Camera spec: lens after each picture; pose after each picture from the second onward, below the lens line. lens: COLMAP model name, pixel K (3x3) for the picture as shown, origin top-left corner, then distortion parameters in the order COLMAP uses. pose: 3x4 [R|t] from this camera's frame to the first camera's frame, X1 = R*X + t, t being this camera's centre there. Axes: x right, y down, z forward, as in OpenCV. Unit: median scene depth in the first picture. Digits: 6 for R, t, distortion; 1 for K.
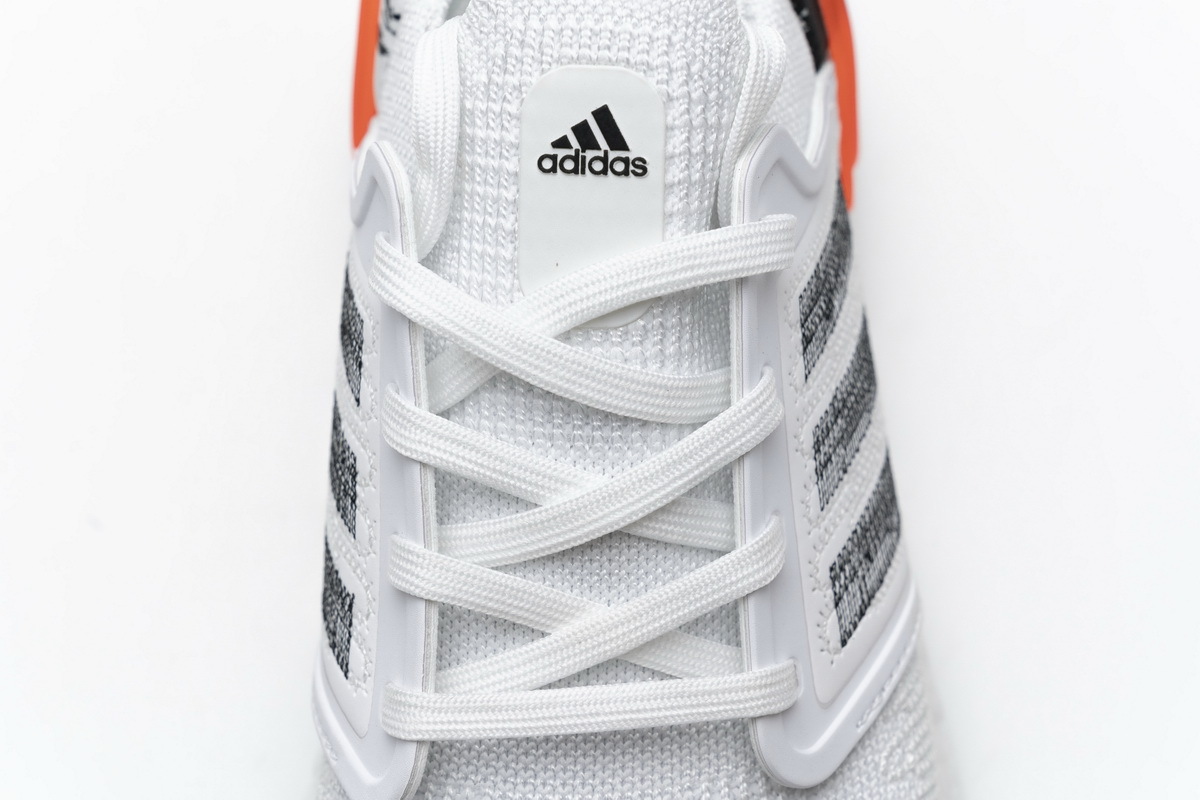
lens RADIAL K [[2235.0, 0, 600.0], [0, 2235.0, 400.0], [0, 0, 1]] dist [0.188465, -0.059503]
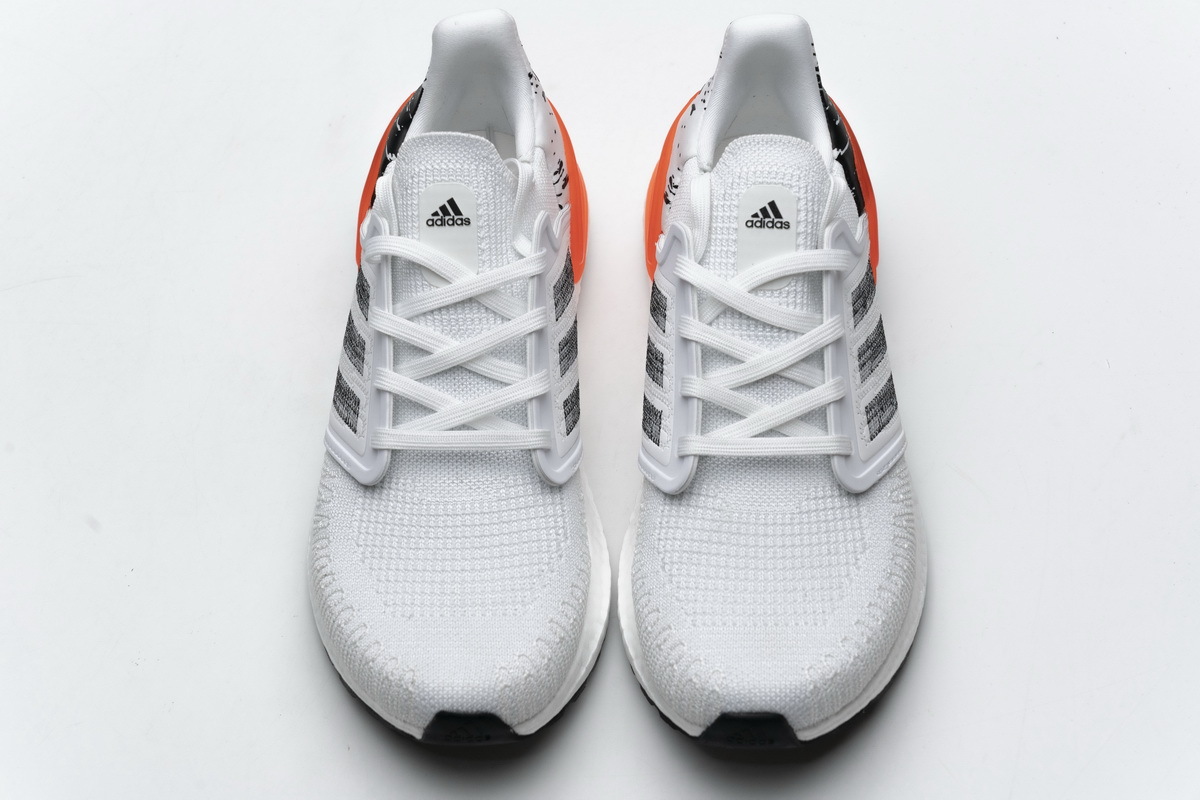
lens RADIAL K [[2235.0, 0, 600.0], [0, 2235.0, 400.0], [0, 0, 1]] dist [0.188465, -0.059503]
pose [[0.999616, 0.012883, -0.024551, -0.122788], [-0.017549, 0.979540, -0.200485, 0.573320], [0.021466, 0.200839, 0.979389, -1.364034]]
